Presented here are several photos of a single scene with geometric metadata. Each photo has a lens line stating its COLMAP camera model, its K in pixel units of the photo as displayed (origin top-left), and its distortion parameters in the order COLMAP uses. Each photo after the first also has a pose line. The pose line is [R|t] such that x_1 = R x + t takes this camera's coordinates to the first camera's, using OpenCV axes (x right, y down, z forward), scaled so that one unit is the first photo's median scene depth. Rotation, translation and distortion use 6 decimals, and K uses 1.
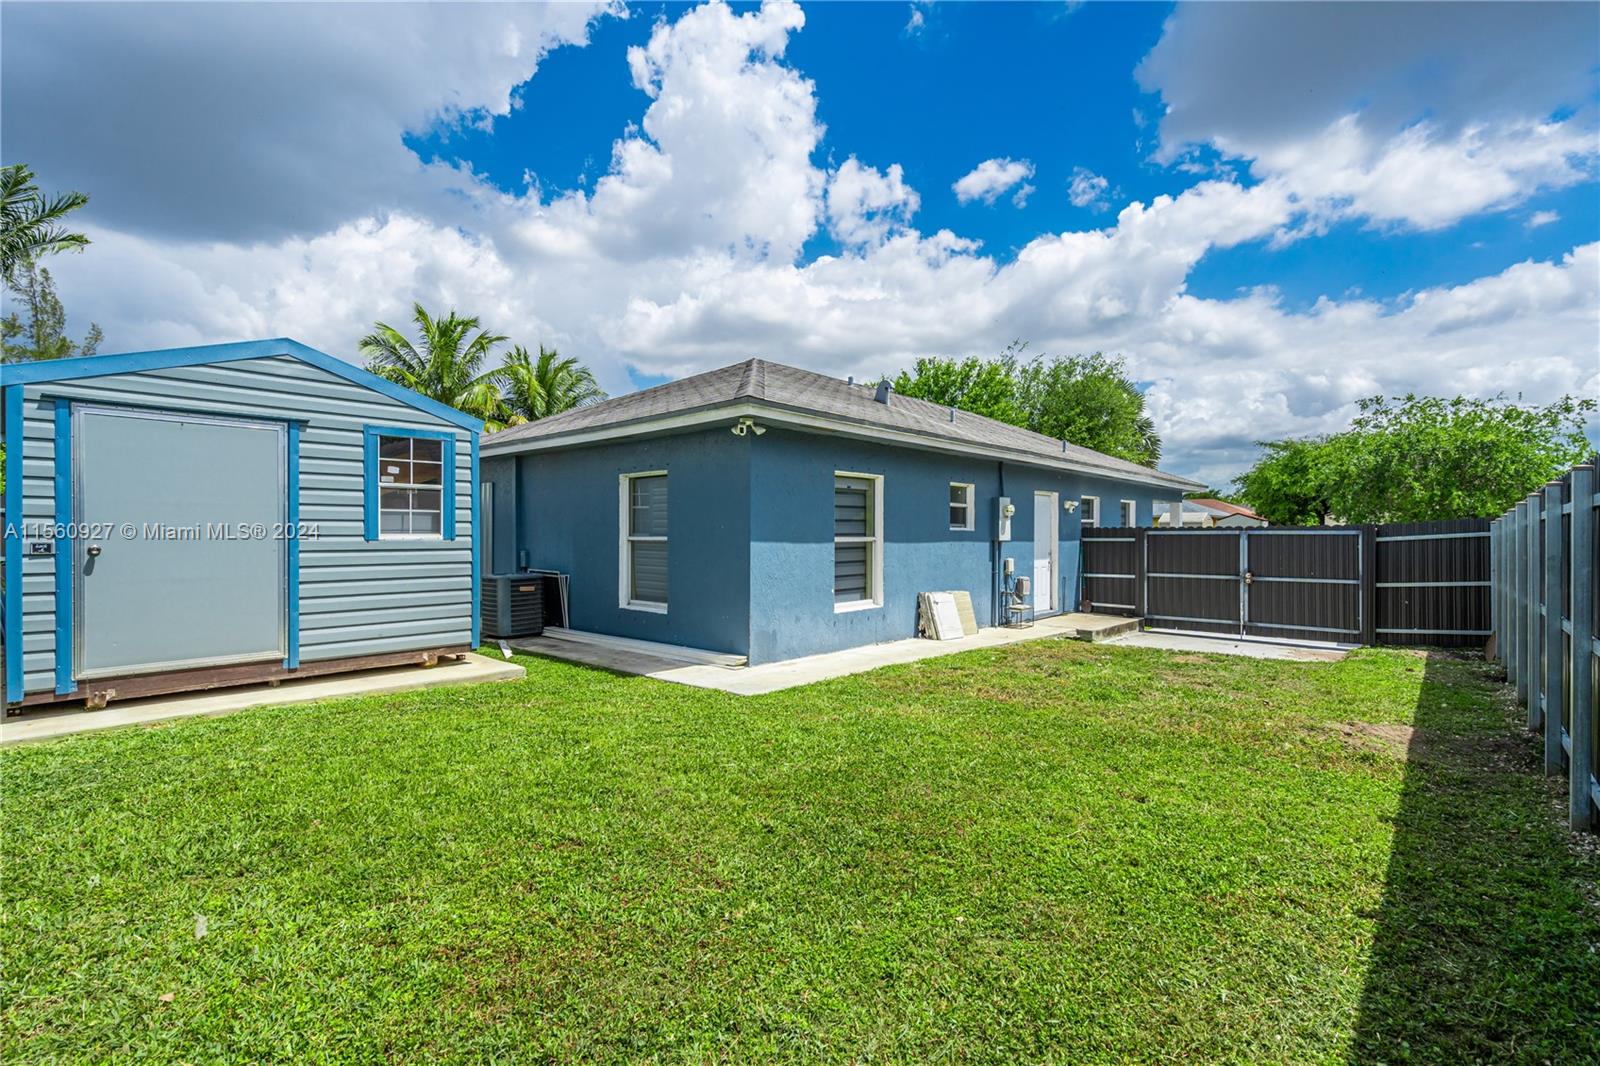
lens RADIAL K [[720.3, 0, 794.7], [0, 720.3, 539.1], [0, 0, 1]] dist [-0.004493, -0.000022]
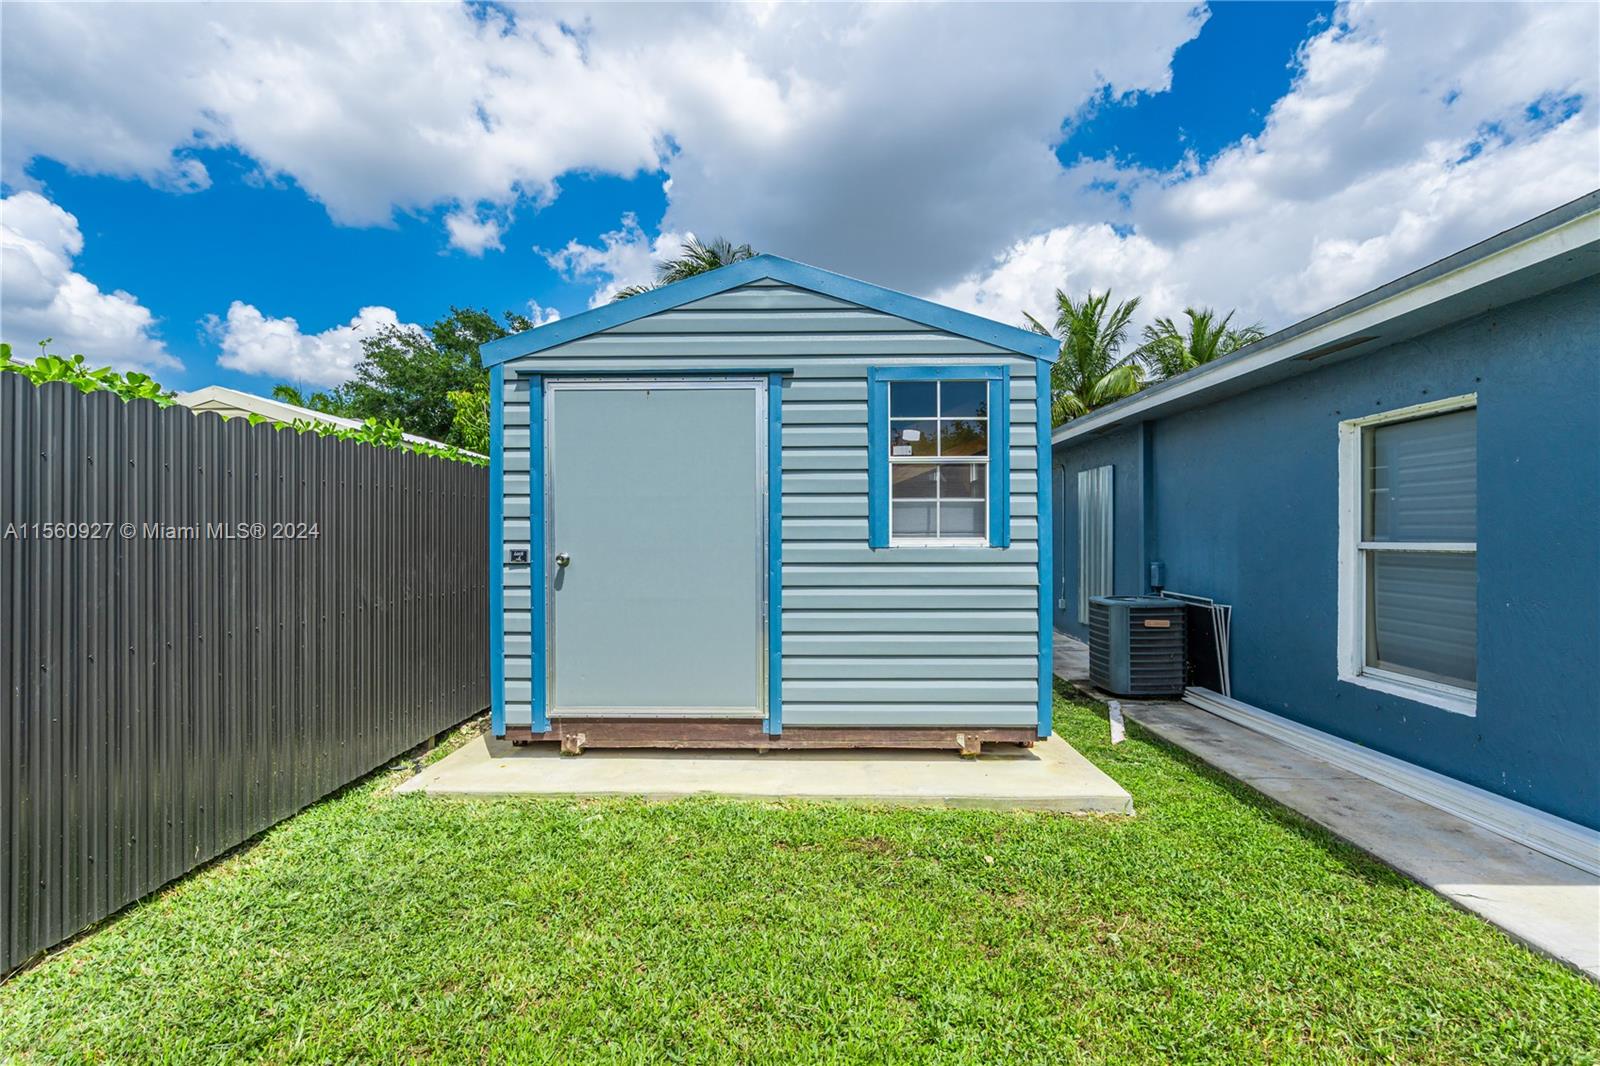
lens RADIAL K [[720.3, 0, 783.7], [0, 720.3, 536.0], [0, 0, 1]] dist [-0.004493, -0.000022]
pose [[0.649807, -0.003476, -0.760091, -0.147258], [-0.003059, 0.999969, -0.007188, -0.003804], [0.760093, 0.006996, 0.649777, 0.482547]]
